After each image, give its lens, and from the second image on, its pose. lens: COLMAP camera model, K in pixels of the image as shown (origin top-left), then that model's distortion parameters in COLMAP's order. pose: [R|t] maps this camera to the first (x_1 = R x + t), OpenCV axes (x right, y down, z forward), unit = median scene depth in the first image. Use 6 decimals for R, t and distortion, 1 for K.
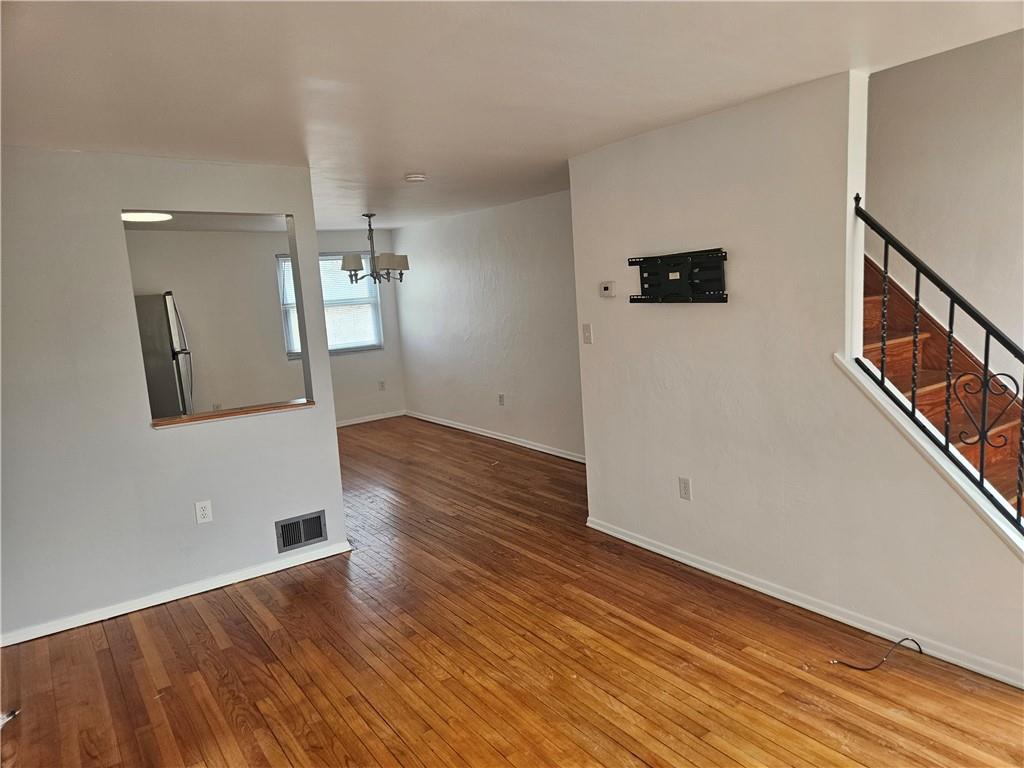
lens RADIAL K [[678.9, 0, 513.0], [0, 678.9, 388.0], [0, 0, 1]] dist [0.072111, -0.062418]
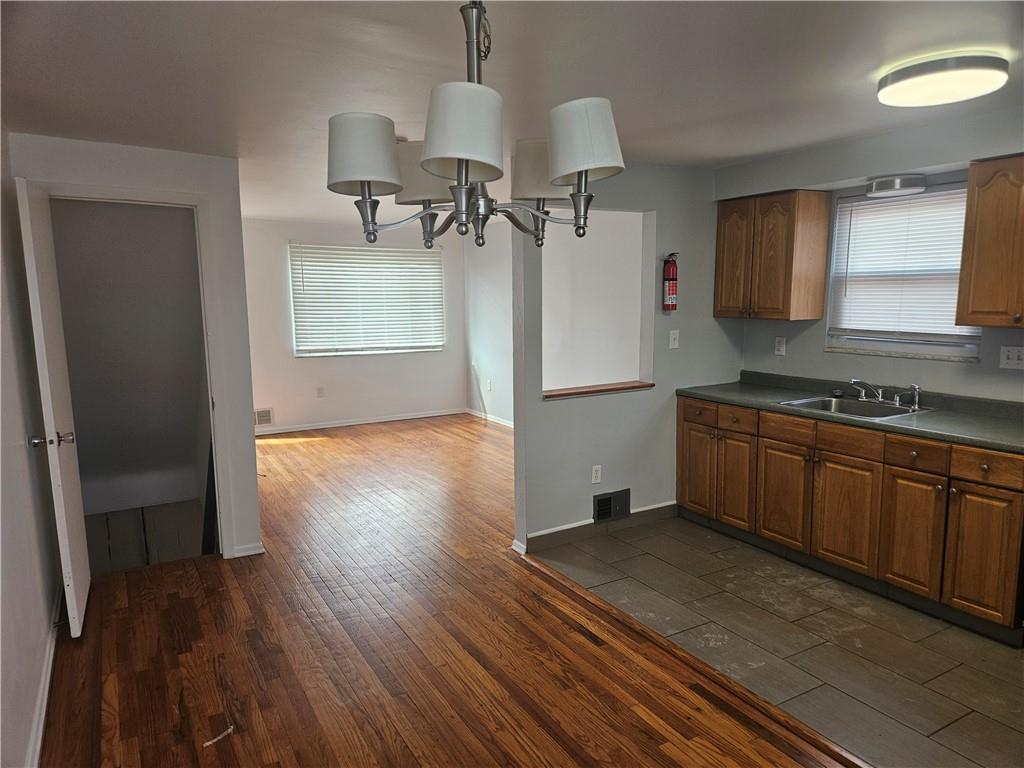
lens RADIAL K [[681.5, 0, 515.5], [0, 681.5, 398.1], [0, 0, 1]] dist [0.074948, -0.064849]
pose [[-0.993279, 0.052598, 0.103105, -0.445744], [0.080784, 0.952973, 0.292091, -0.322613], [-0.082893, 0.298457, -0.950817, 2.353834]]
